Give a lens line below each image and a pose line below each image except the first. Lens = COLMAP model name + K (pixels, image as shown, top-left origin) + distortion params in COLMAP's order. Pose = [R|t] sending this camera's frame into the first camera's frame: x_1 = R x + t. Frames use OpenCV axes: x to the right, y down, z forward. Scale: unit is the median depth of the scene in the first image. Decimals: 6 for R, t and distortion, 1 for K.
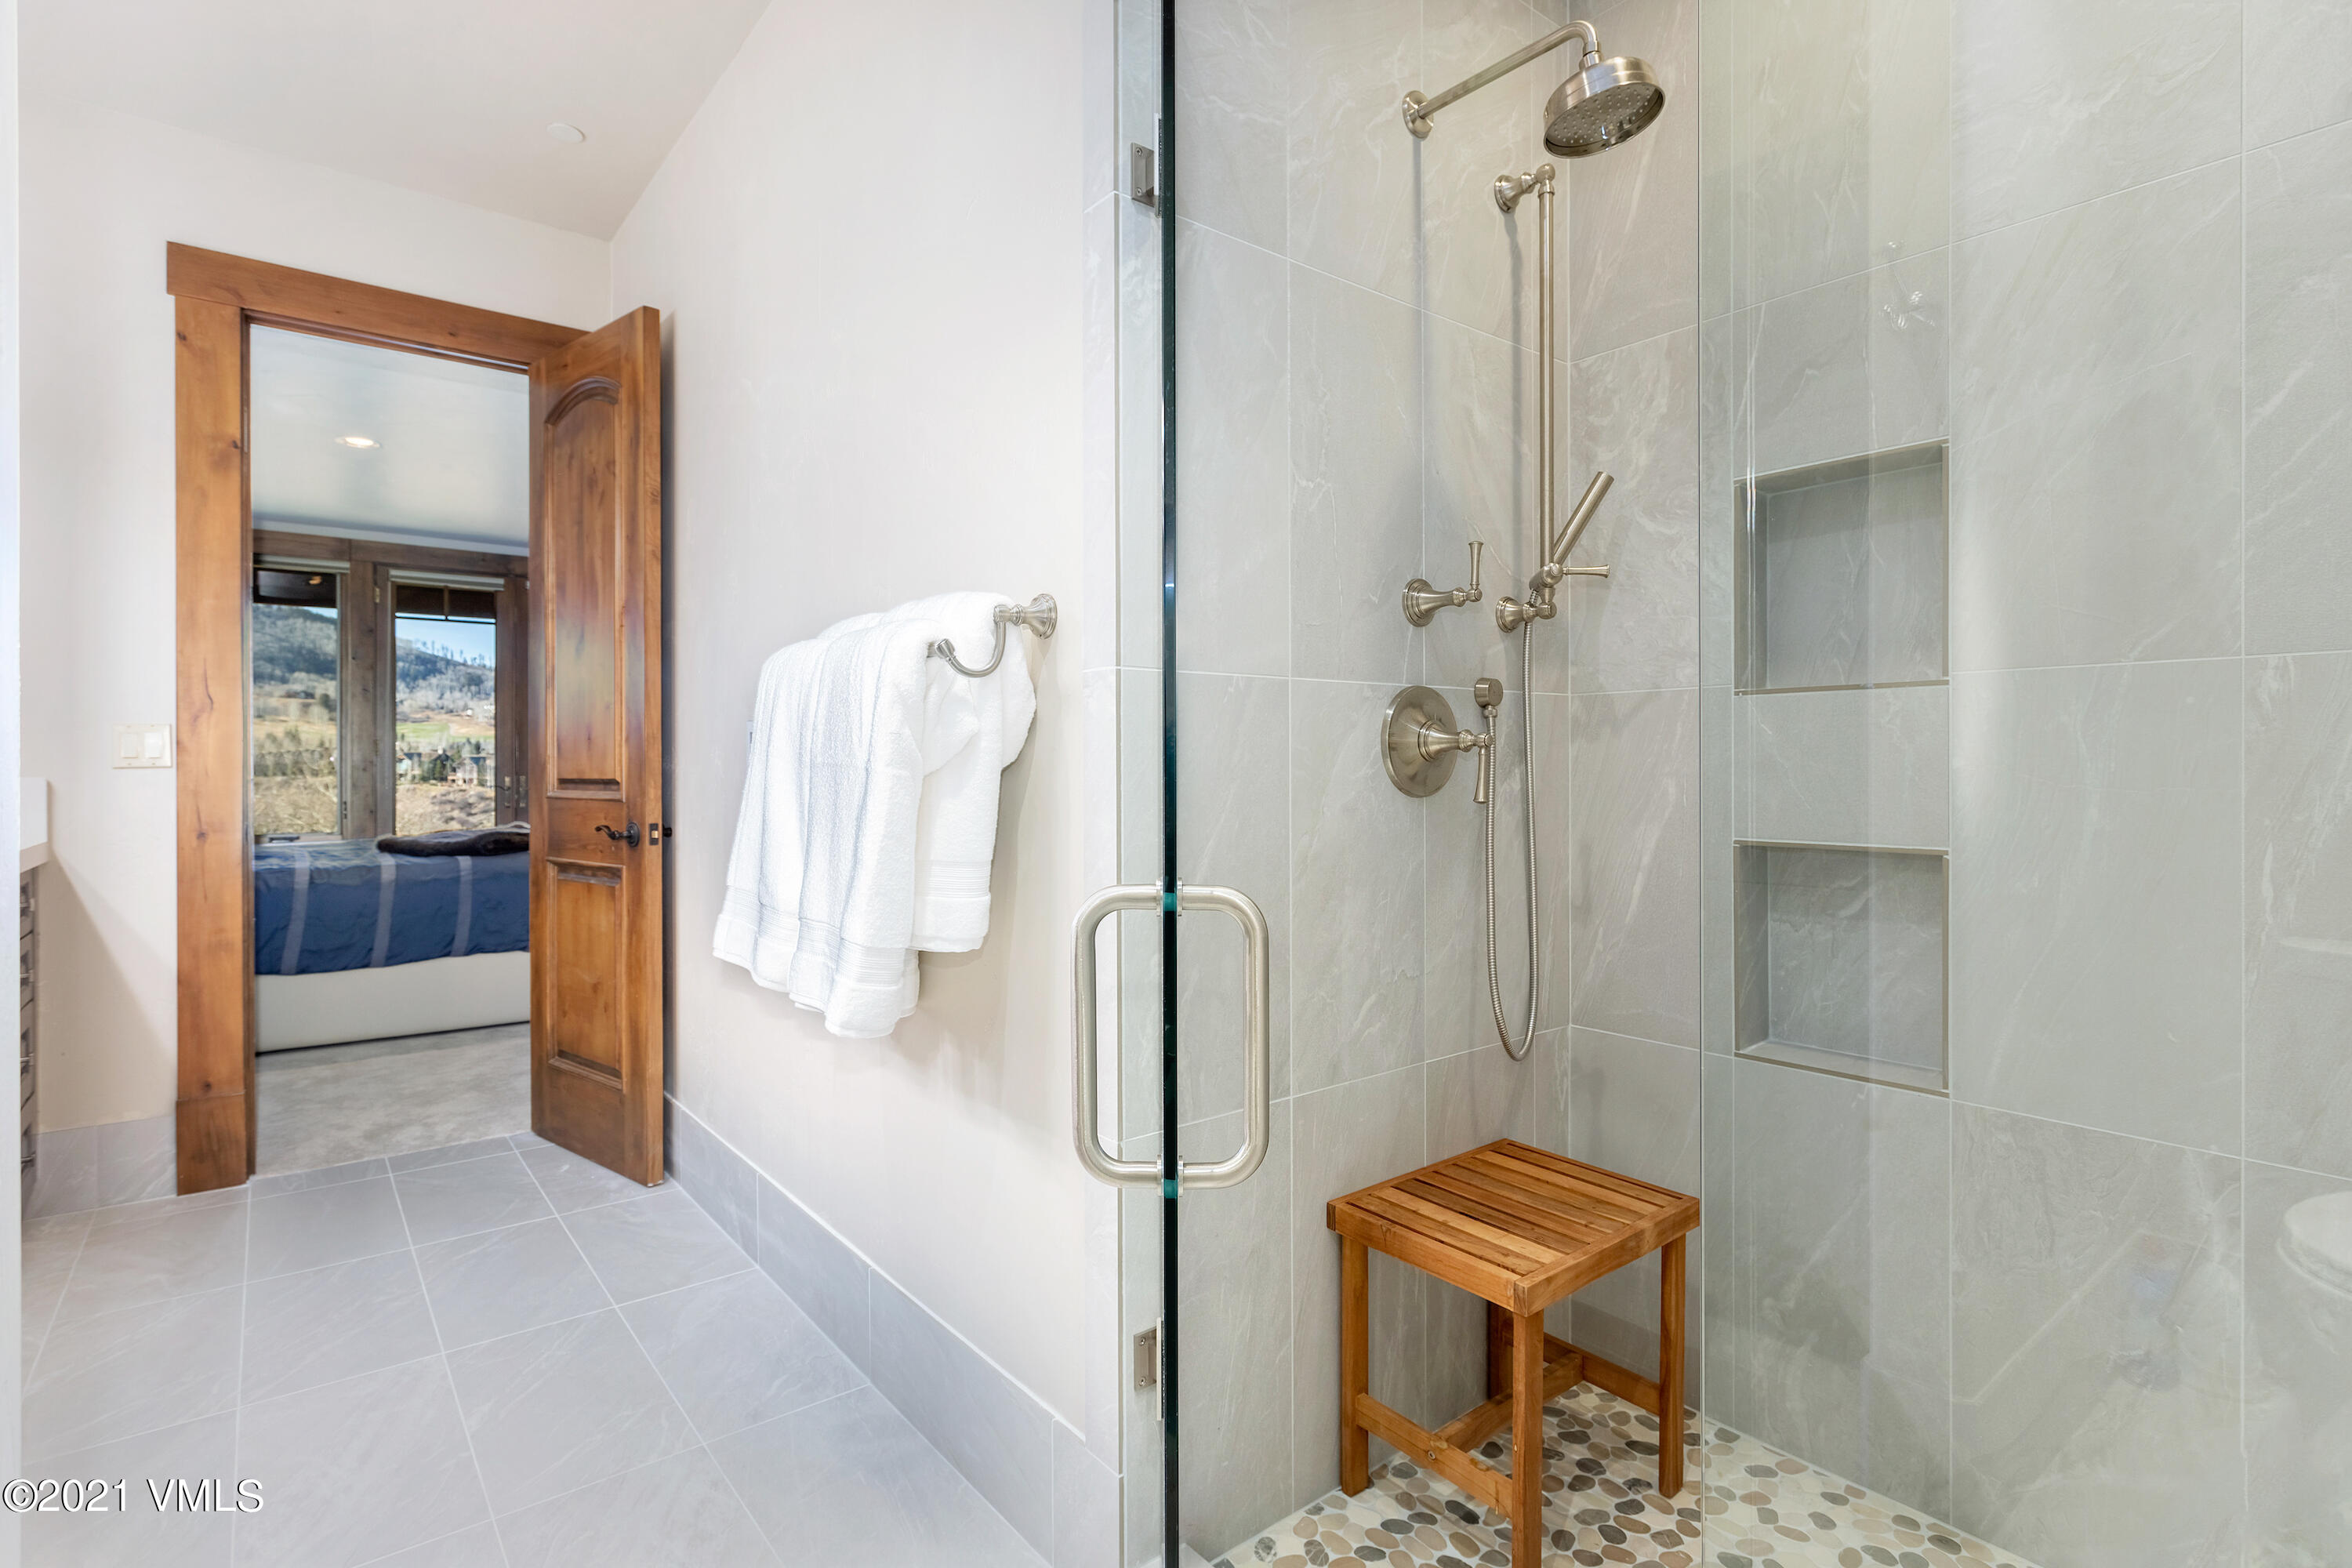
lens RADIAL K [[1143.5, 0, 1188.8], [0, 1143.5, 763.9], [0, 0, 1]] dist [0.001958, -0.000330]
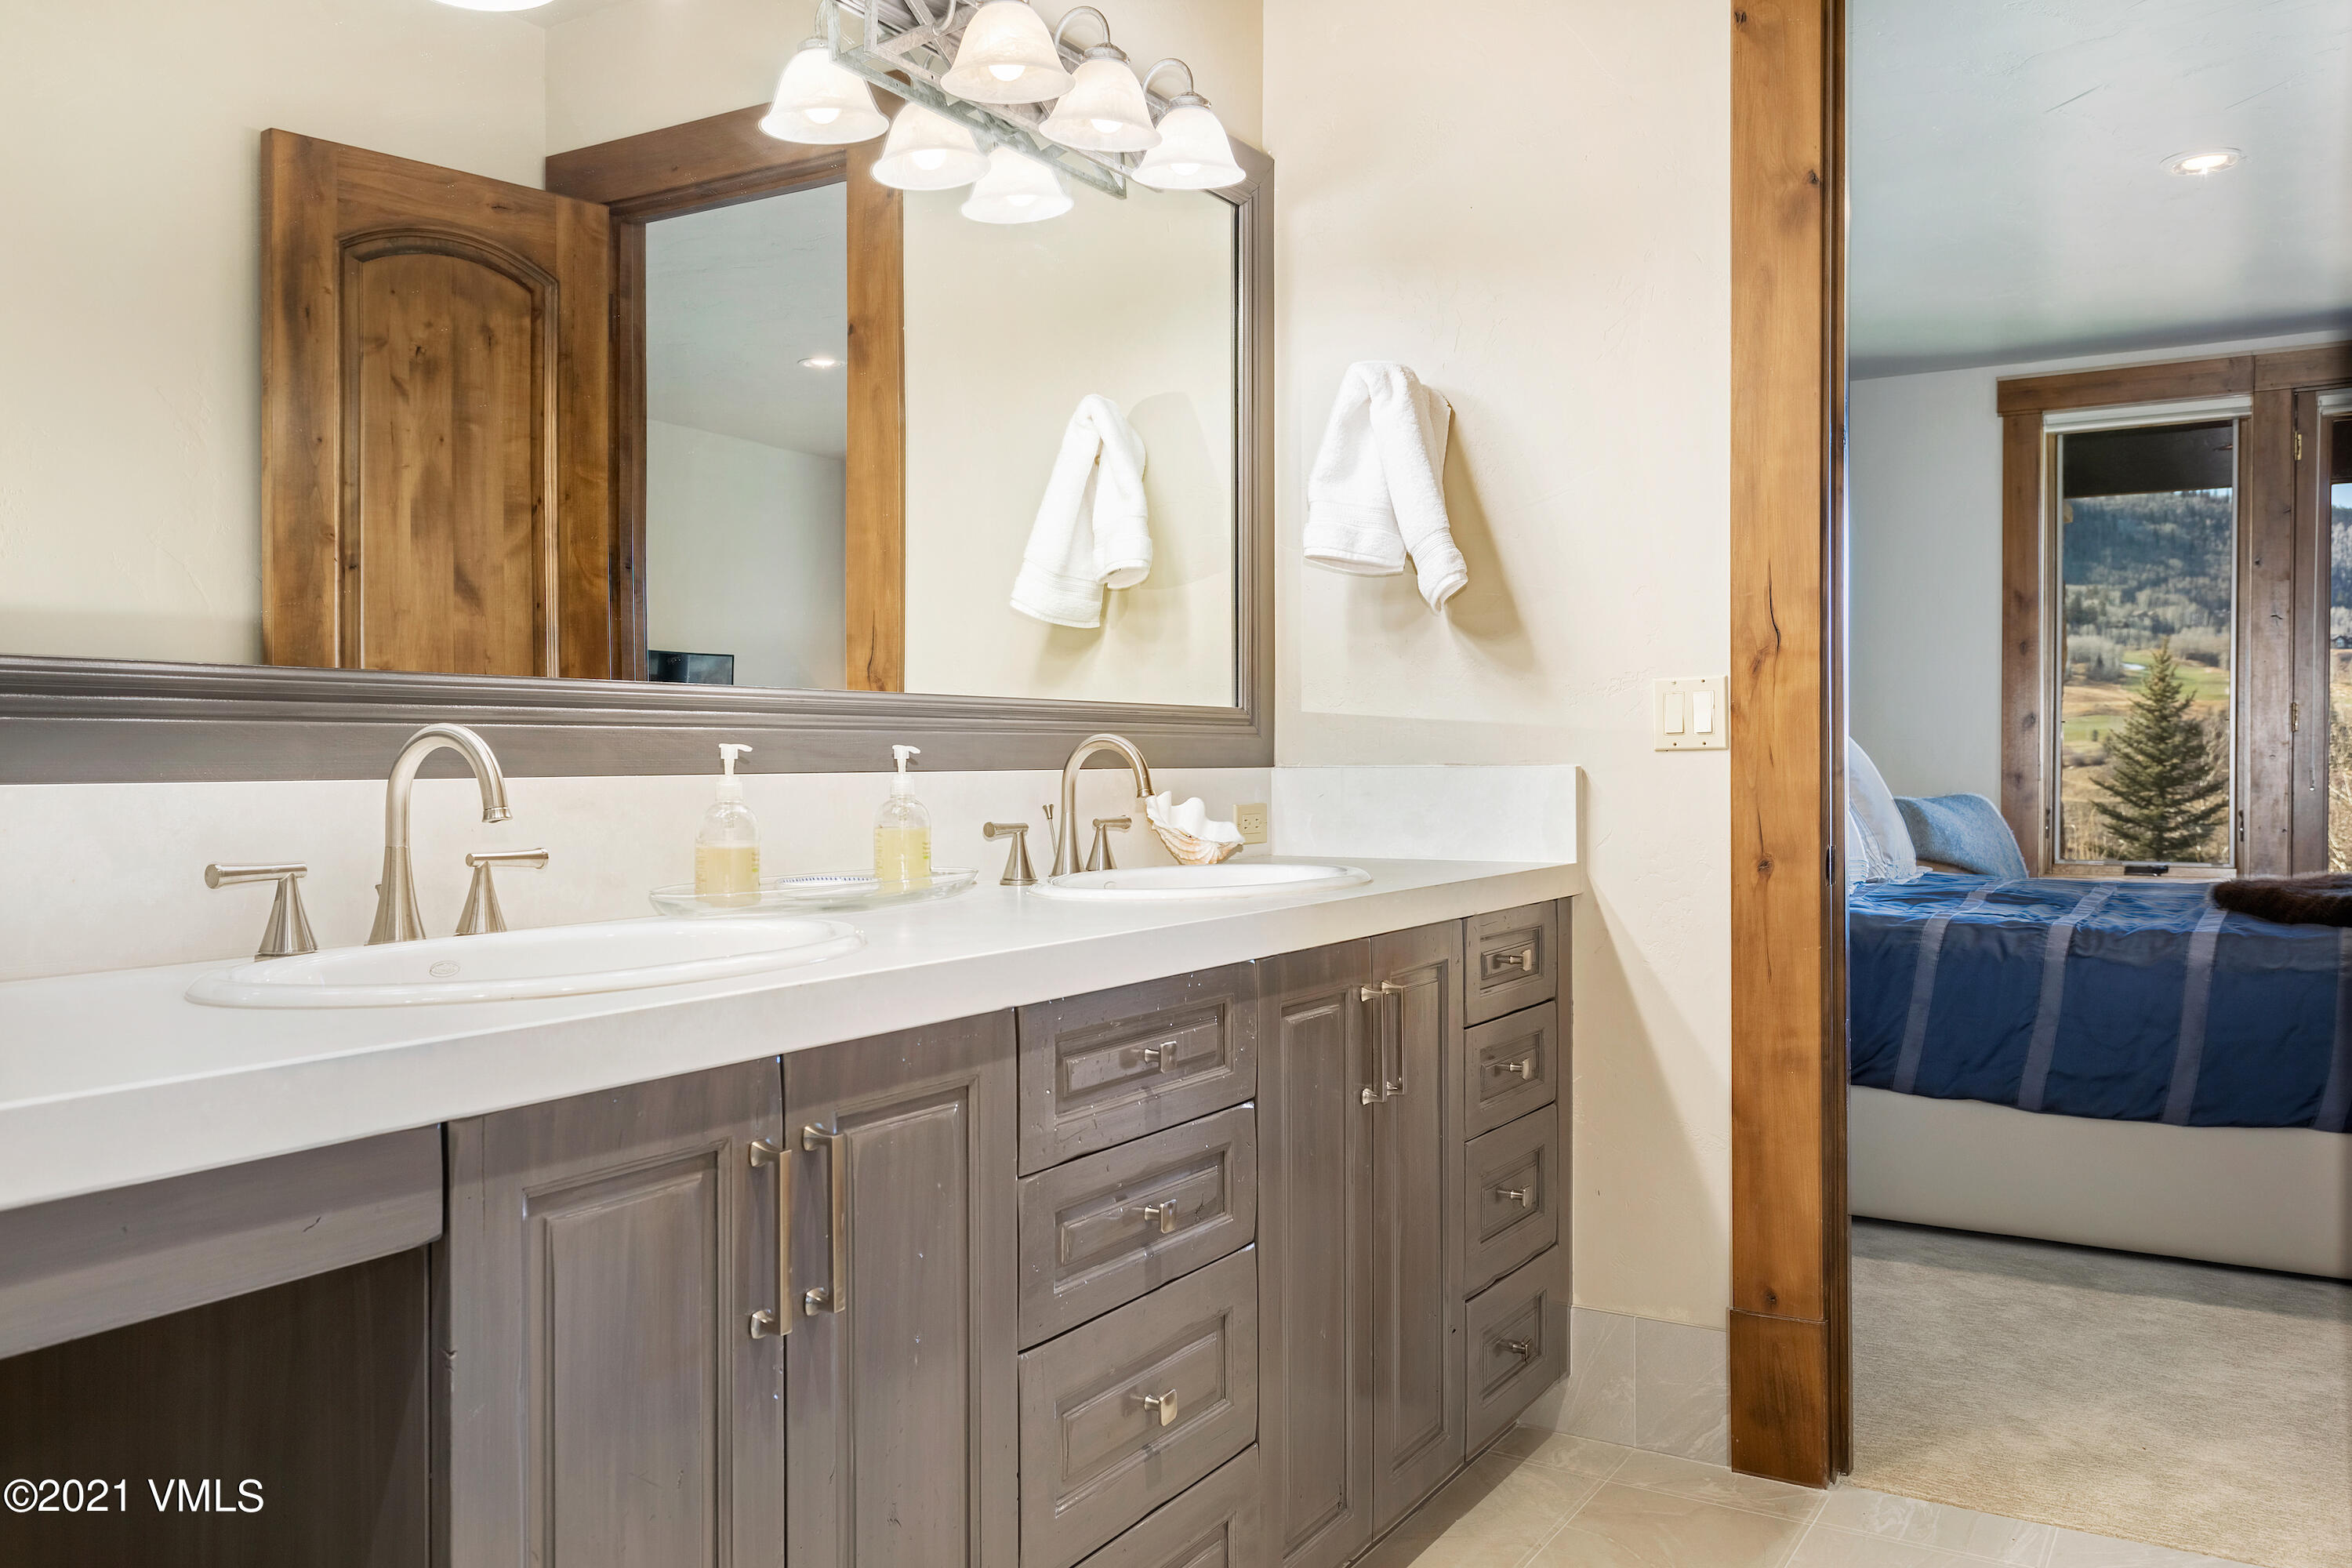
lens RADIAL K [[1904.1, 0, 1173.5], [0, 1904.1, 756.3], [0, 0, 1]] dist [0.014933, 0.017839]
pose [[0.357048, 0.004167, -0.934077, -0.042932], [-0.000457, 0.999991, 0.004286, 0.002143], [0.934086, -0.001104, 0.357047, 0.254606]]
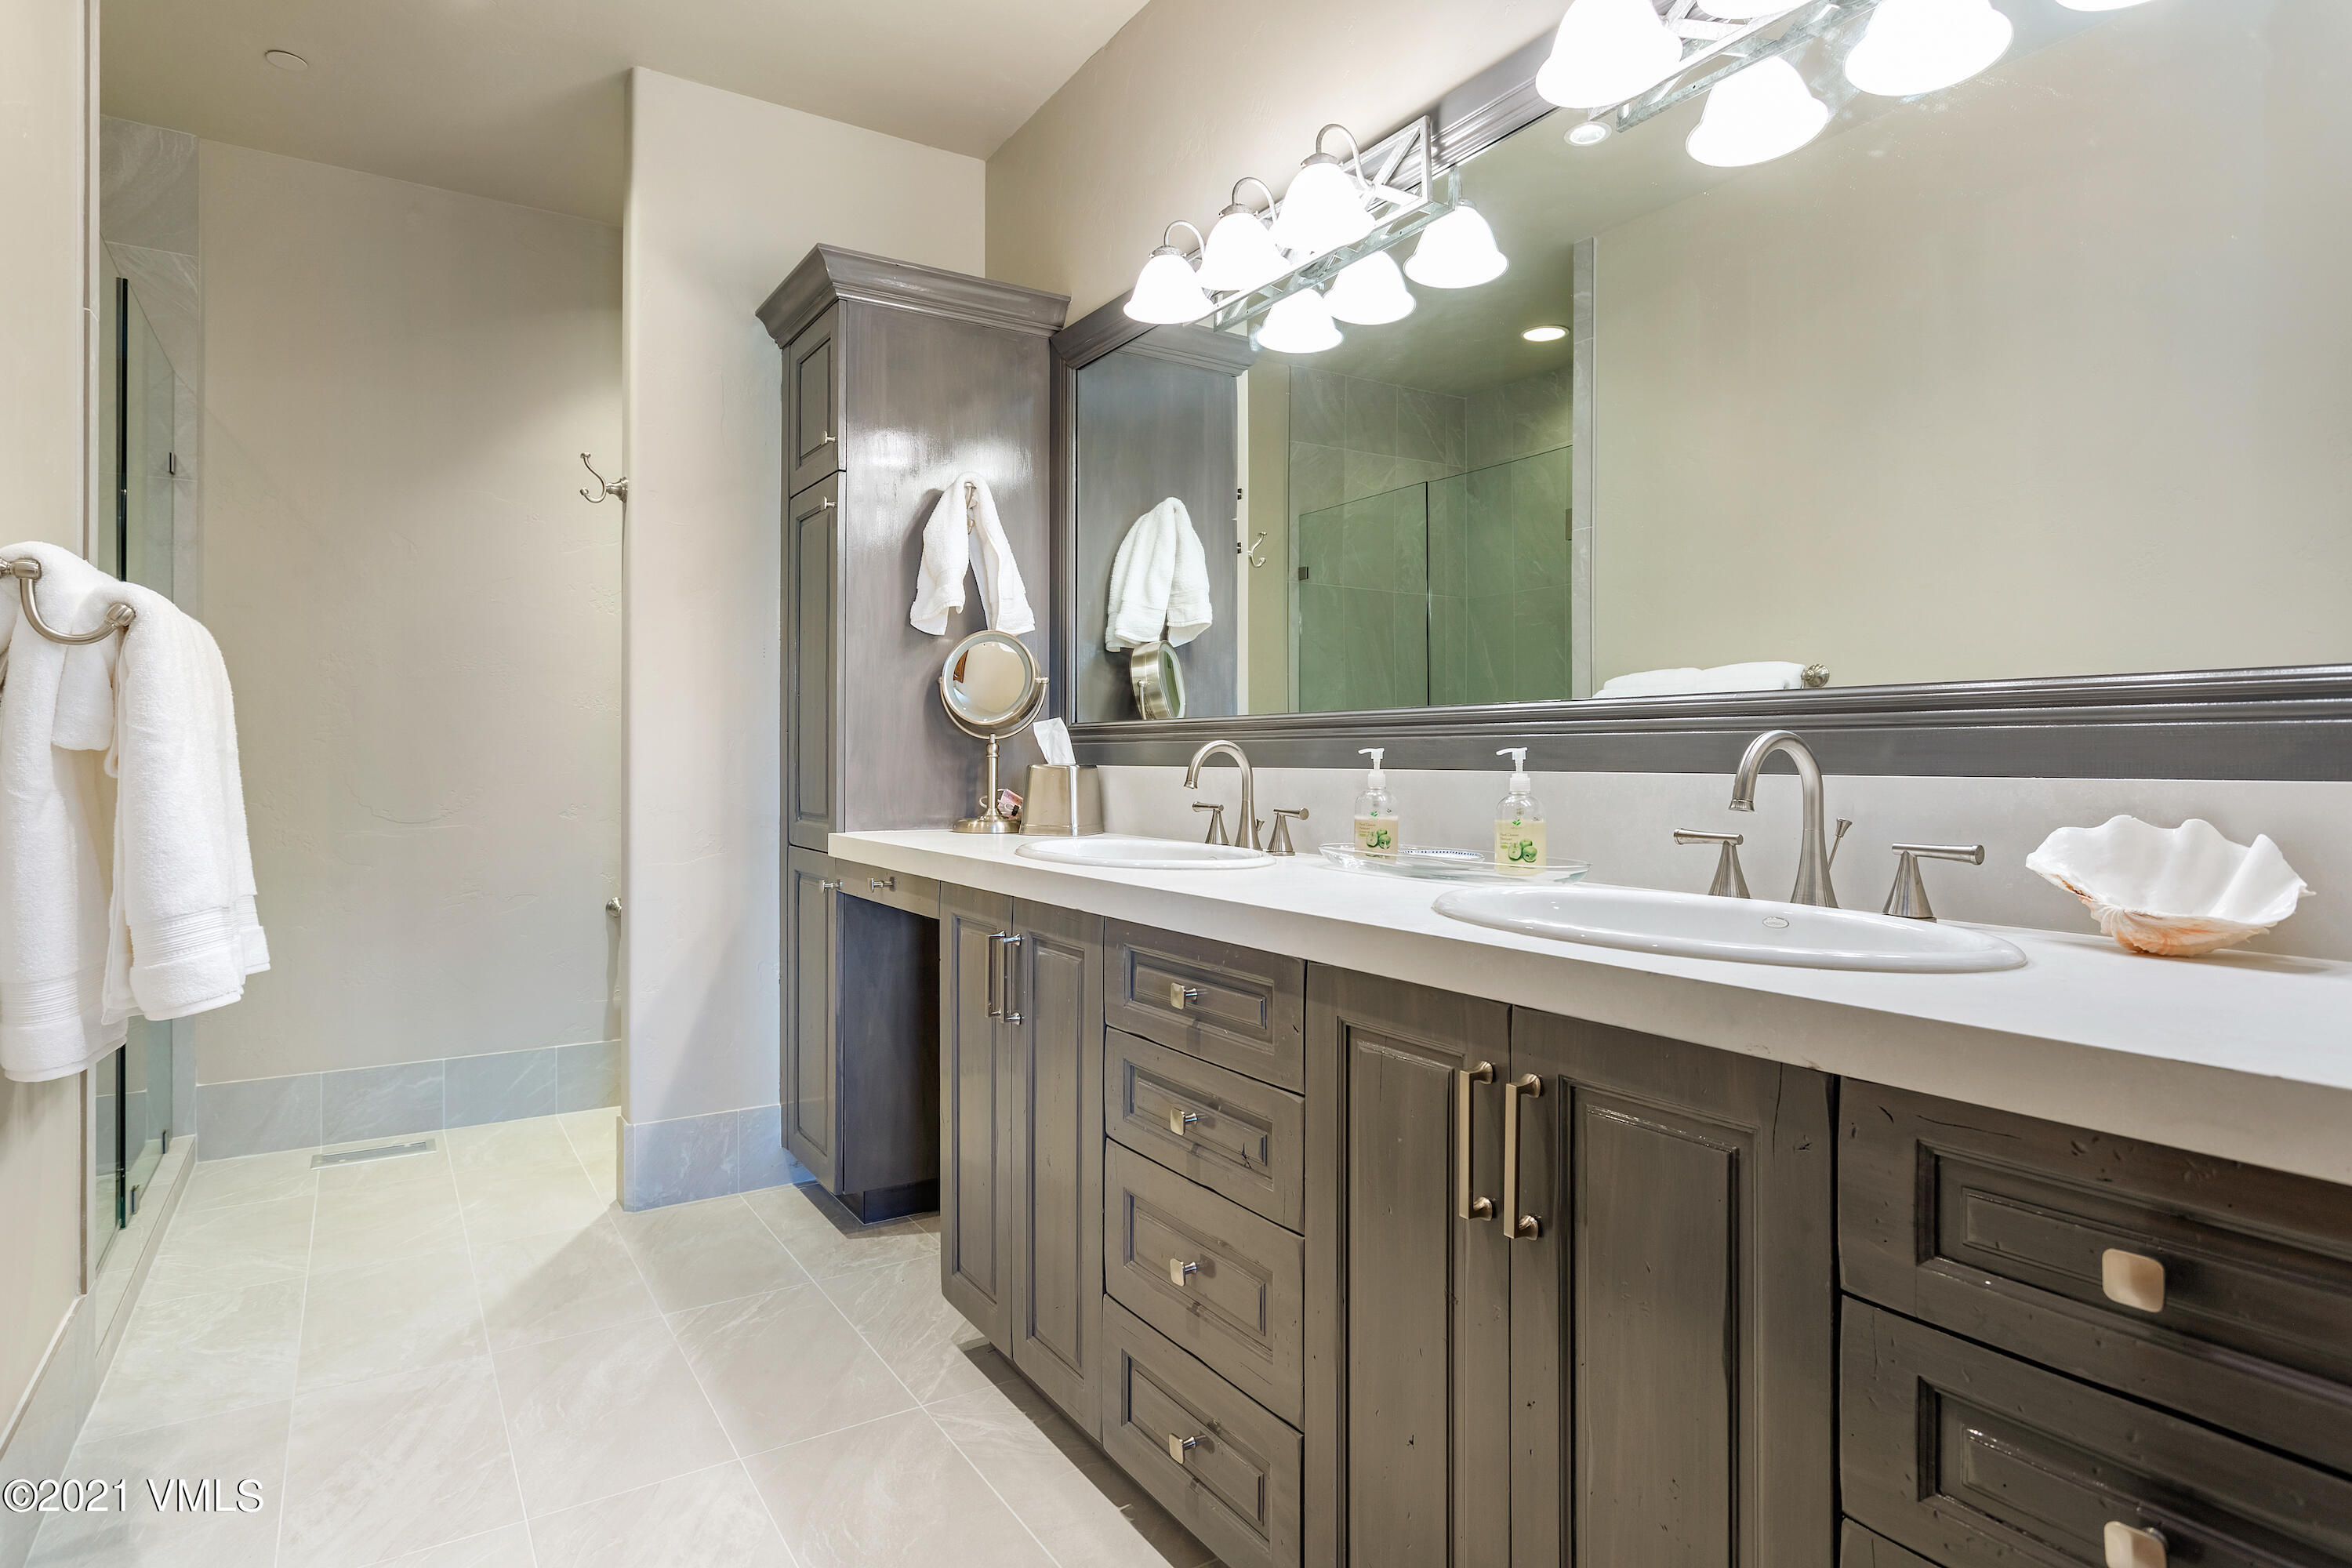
lens RADIAL K [[1280.0, 0, 1186.1], [0, 1280.0, 783.3], [0, 0, 1]] dist [0.008009, 0.001223]
pose [[-0.994608, -0.002426, 0.103681, -1.968639], [-0.000328, 0.999795, 0.020244, 0.011860], [-0.103708, 0.020101, -0.994405, 2.487566]]
